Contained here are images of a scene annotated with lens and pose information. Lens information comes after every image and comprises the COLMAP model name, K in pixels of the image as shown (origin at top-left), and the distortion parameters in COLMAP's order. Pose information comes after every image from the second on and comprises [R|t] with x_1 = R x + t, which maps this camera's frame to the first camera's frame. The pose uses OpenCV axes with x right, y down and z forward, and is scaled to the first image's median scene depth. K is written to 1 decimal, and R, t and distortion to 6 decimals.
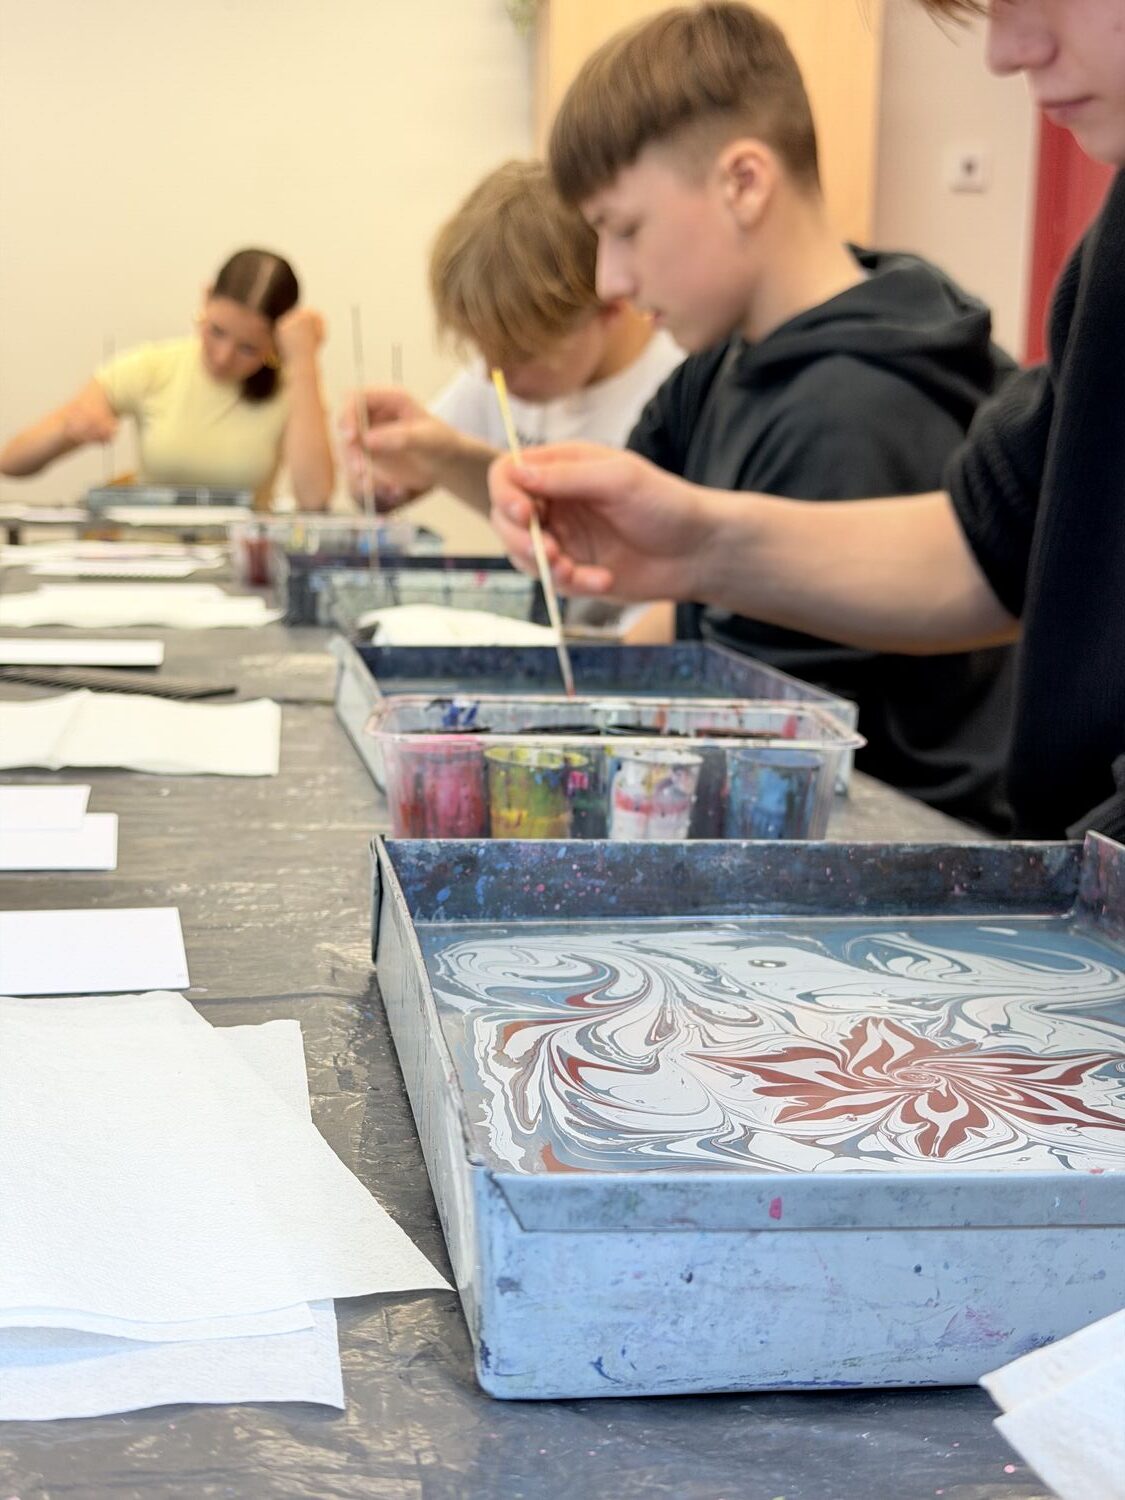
lens RADIAL K [[2096.9, 0, 562.5], [0, 2096.9, 750.0], [0, 0, 1]] dist [0.125181, 0.063413]
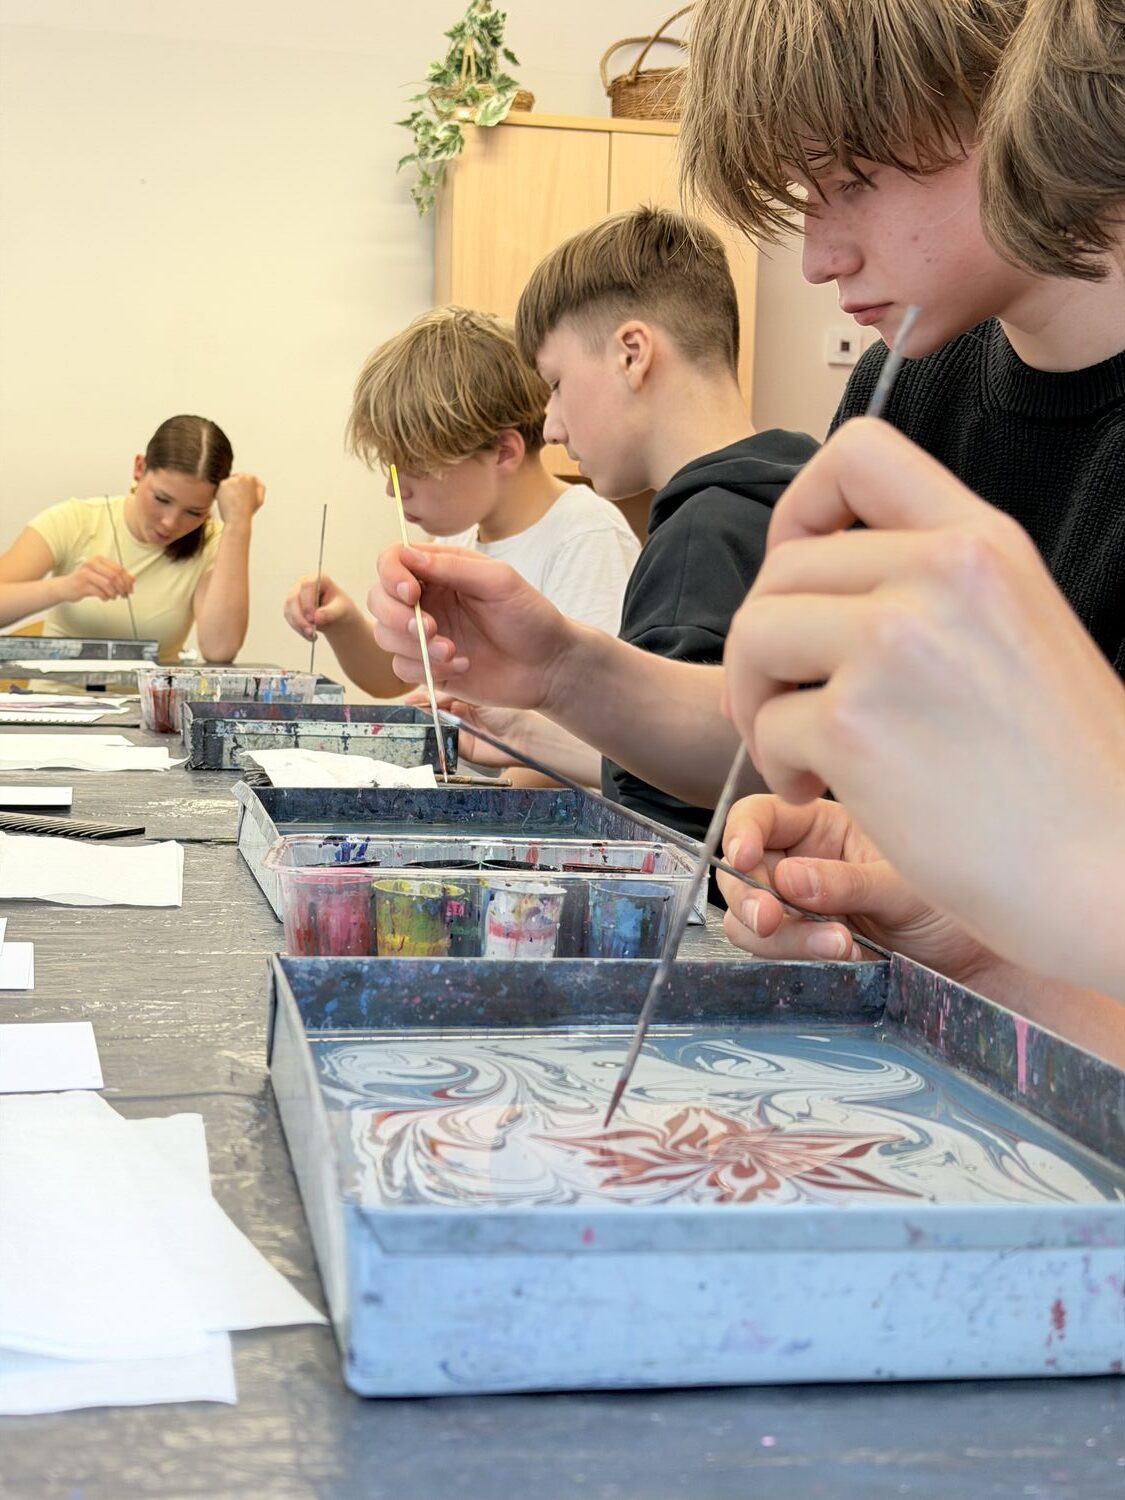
lens RADIAL K [[2096.9, 0, 562.5], [0, 2096.9, 750.0], [0, 0, 1]] dist [0.125181, 0.063413]
pose [[0.998926, 0.006945, 0.045803, 0.014883], [-0.003700, 0.997501, -0.070554, 0.010269], [-0.046179, 0.070309, 0.996456, -0.147224]]
